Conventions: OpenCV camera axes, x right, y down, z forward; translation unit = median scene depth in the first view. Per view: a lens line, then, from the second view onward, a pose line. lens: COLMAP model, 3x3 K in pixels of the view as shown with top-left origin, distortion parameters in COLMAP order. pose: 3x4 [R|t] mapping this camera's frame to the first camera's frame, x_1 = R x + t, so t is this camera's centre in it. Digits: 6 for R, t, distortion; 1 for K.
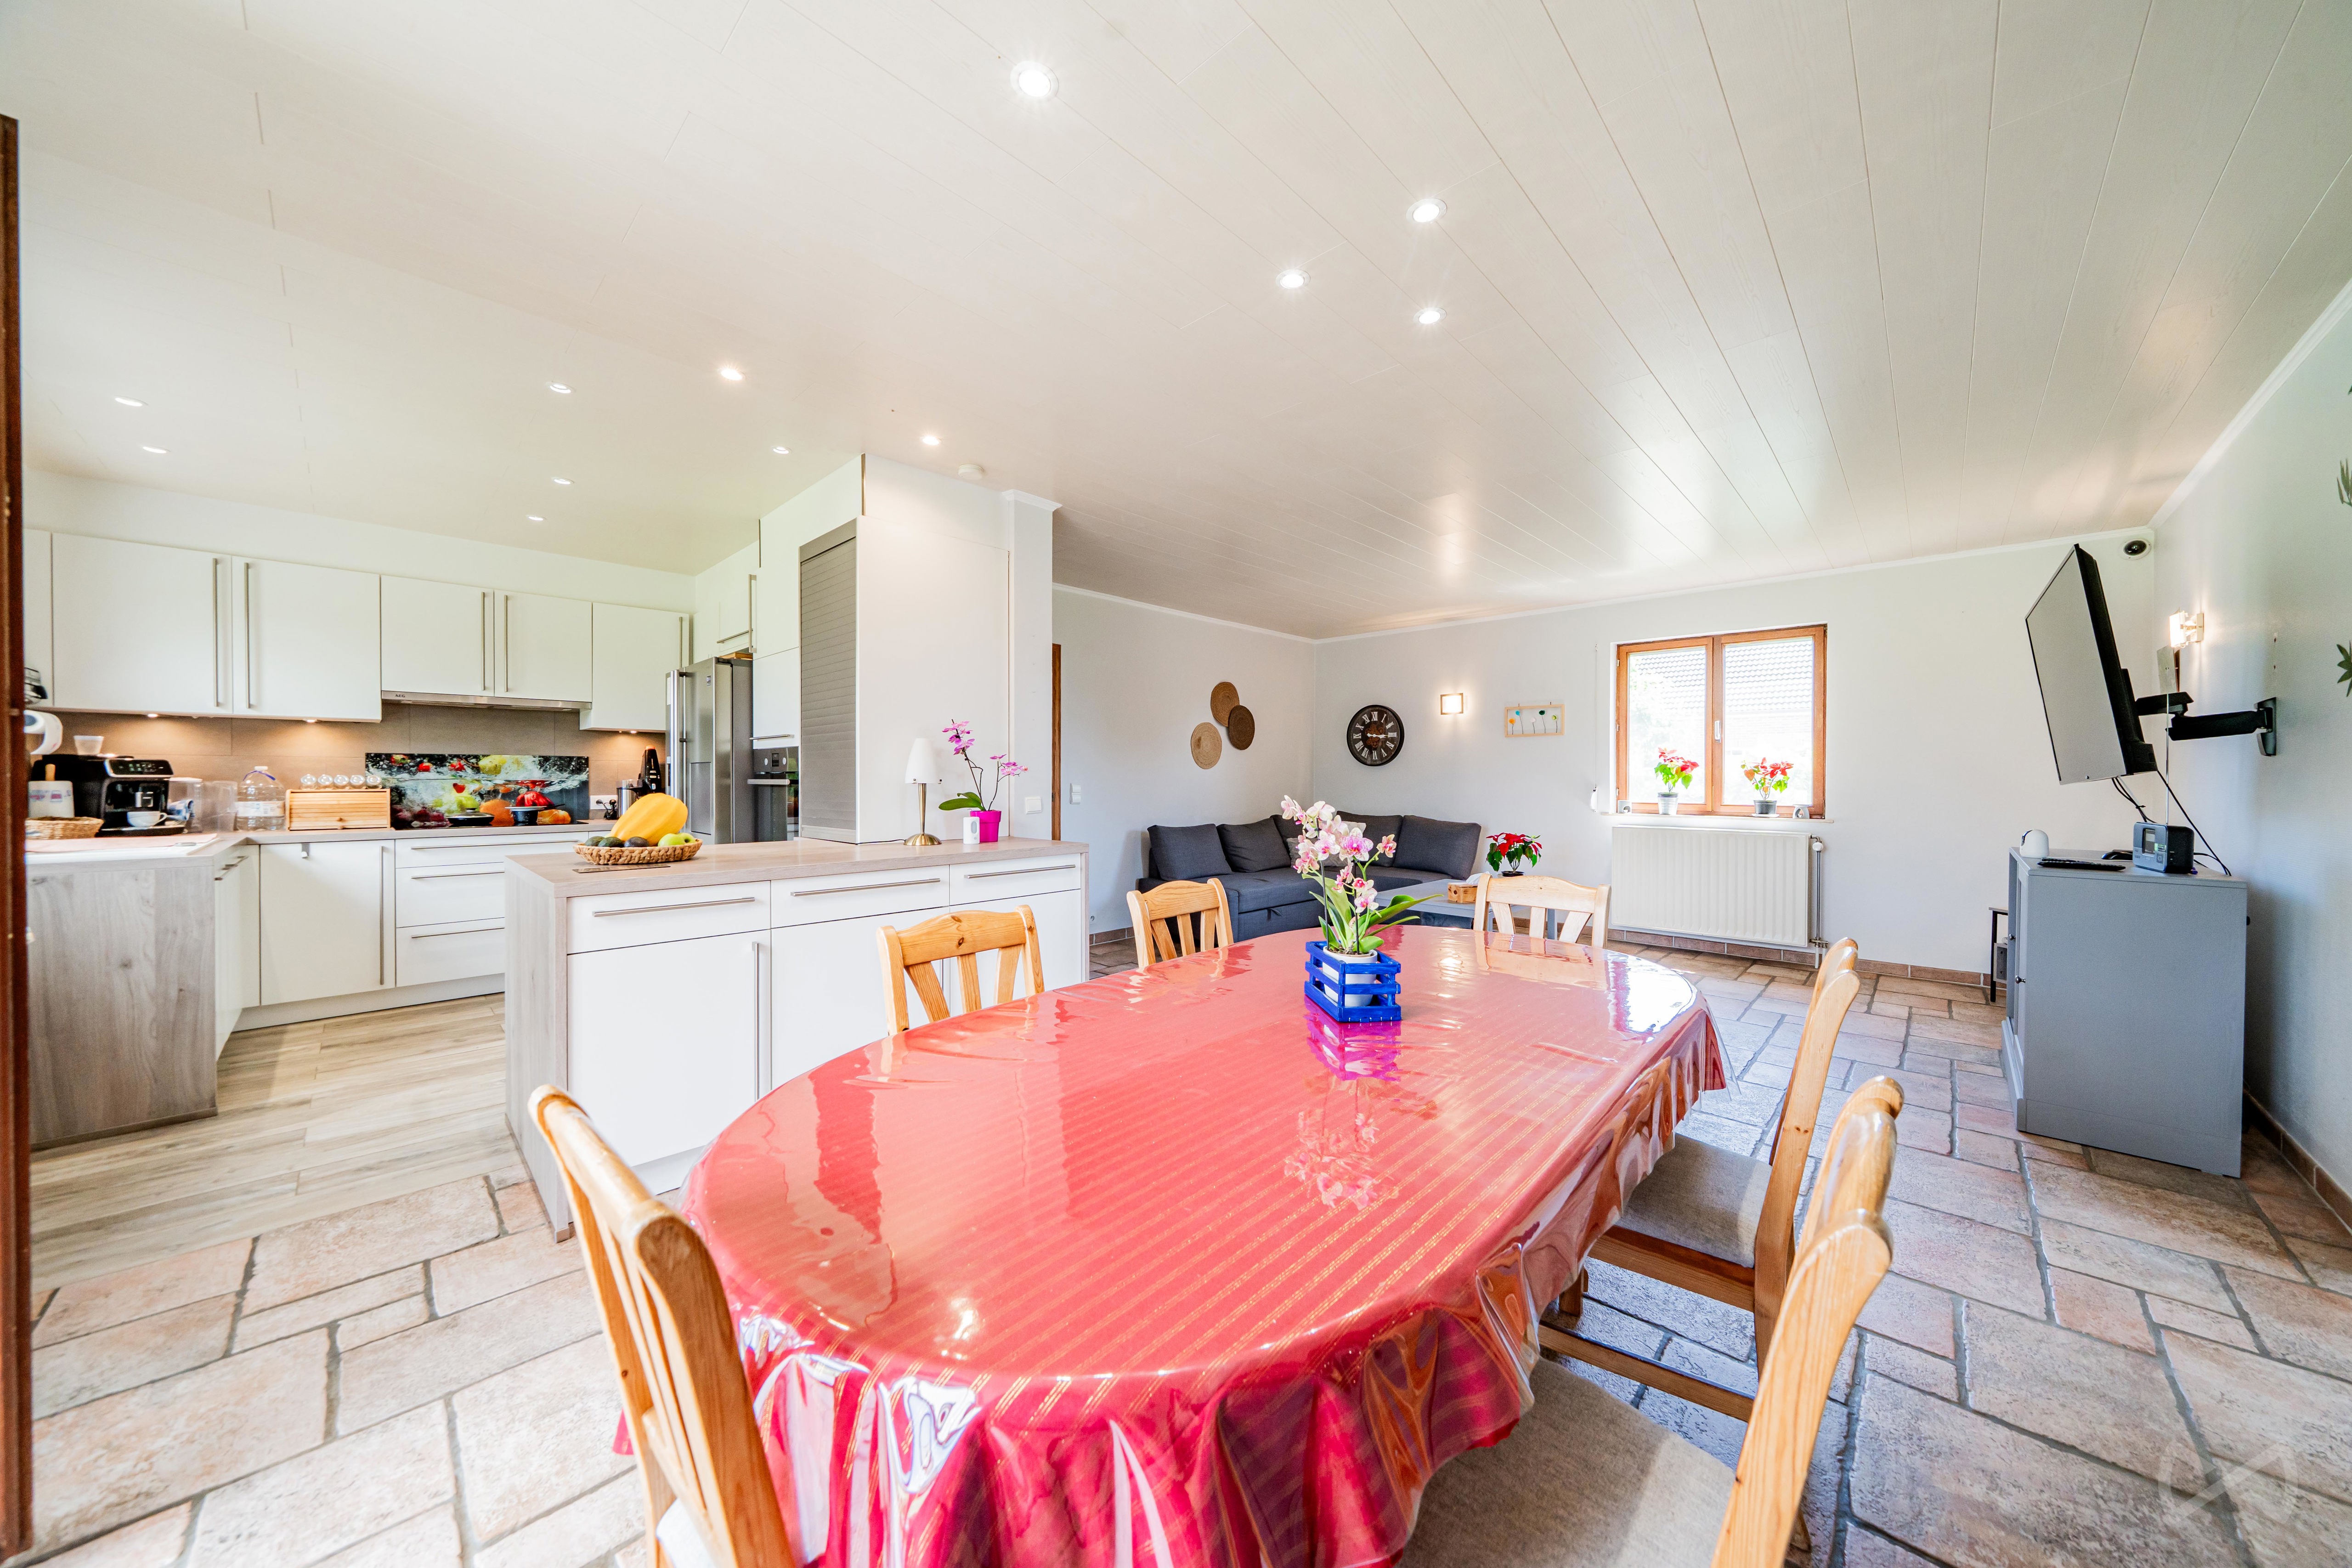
lens RADIAL K [[795.5, 0, 1176.0], [0, 795.5, 784.0], [0, 0, 1]] dist [-0.003490, -0.000139]
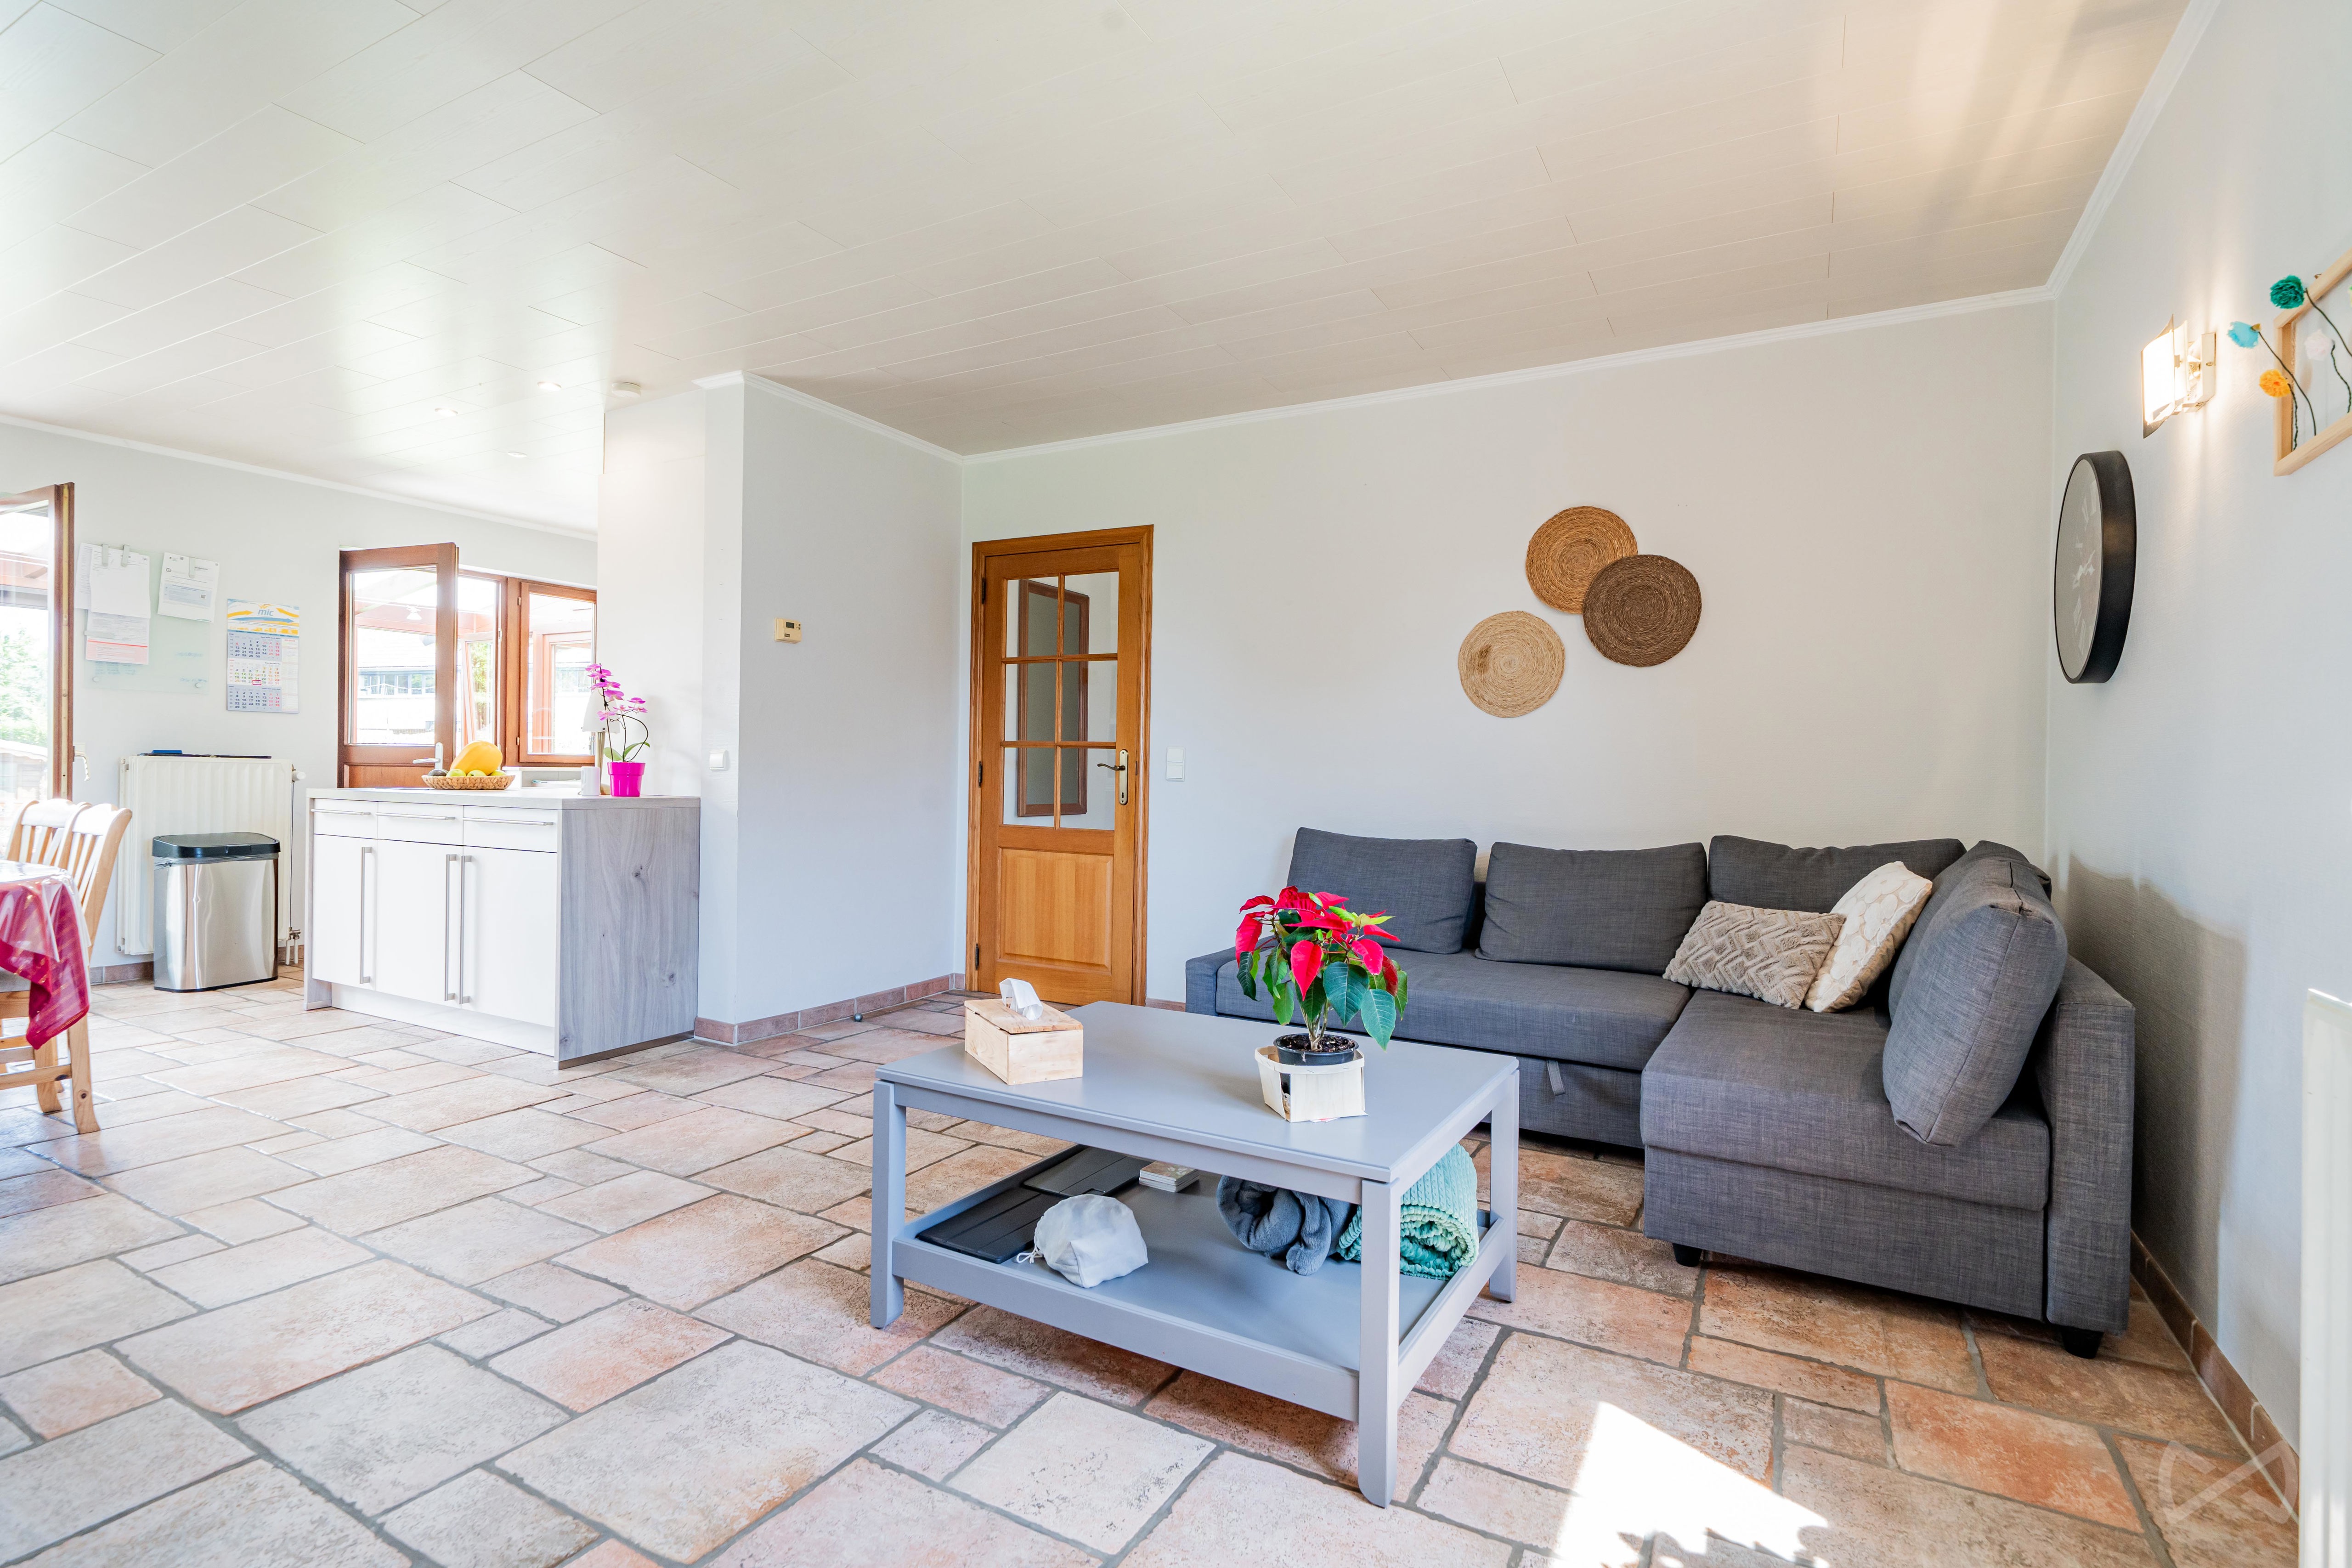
lens RADIAL K [[1109.6, 0, 1176.0], [0, 1109.6, 784.0], [0, 0, 1]] dist [-0.001854, -0.000121]
pose [[0.251722, 0.010612, -0.967741, 0.610826], [-0.027243, 0.999621, 0.003875, 0.021841], [0.967416, 0.025389, 0.251916, 0.690704]]
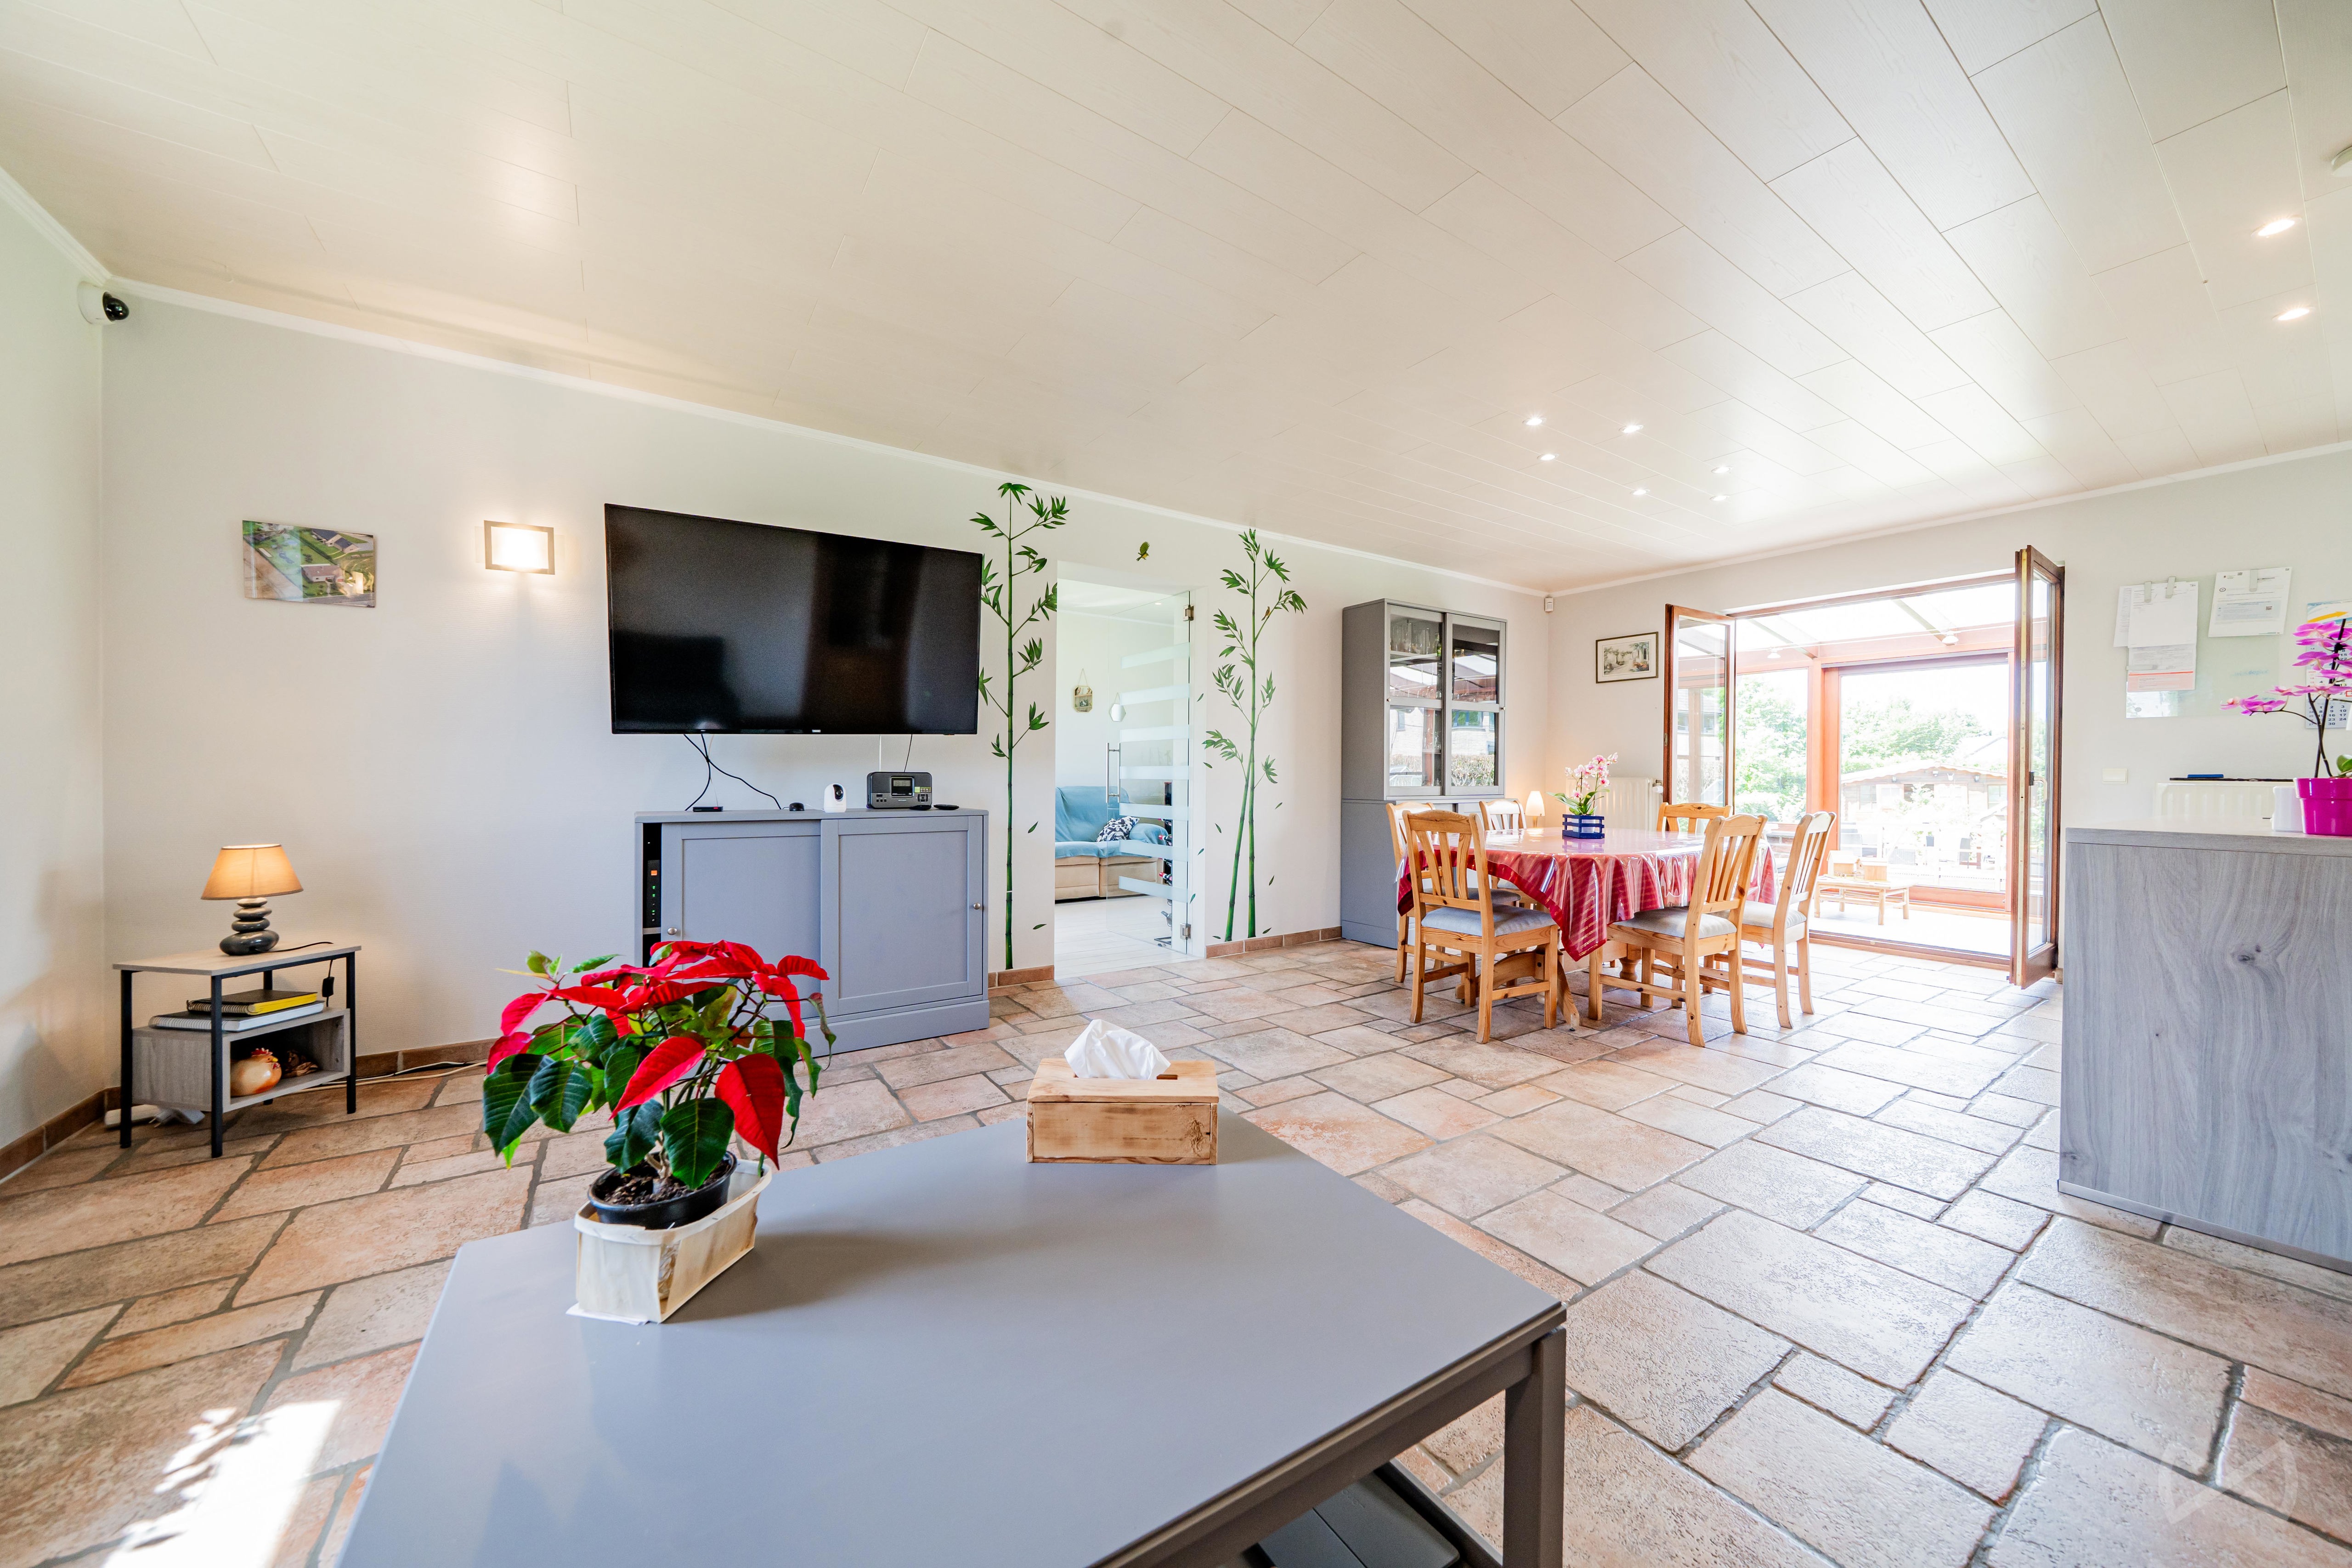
lens RADIAL K [[821.4, 0, 1176.0], [0, 821.4, 784.0], [0, 0, 1]] dist [-0.005960, -0.000072]
pose [[-0.977127, -0.013080, 0.212255, 0.231276], [-0.008269, 0.999689, 0.023539, 0.019388], [-0.212497, 0.021245, -0.976931, 0.912253]]
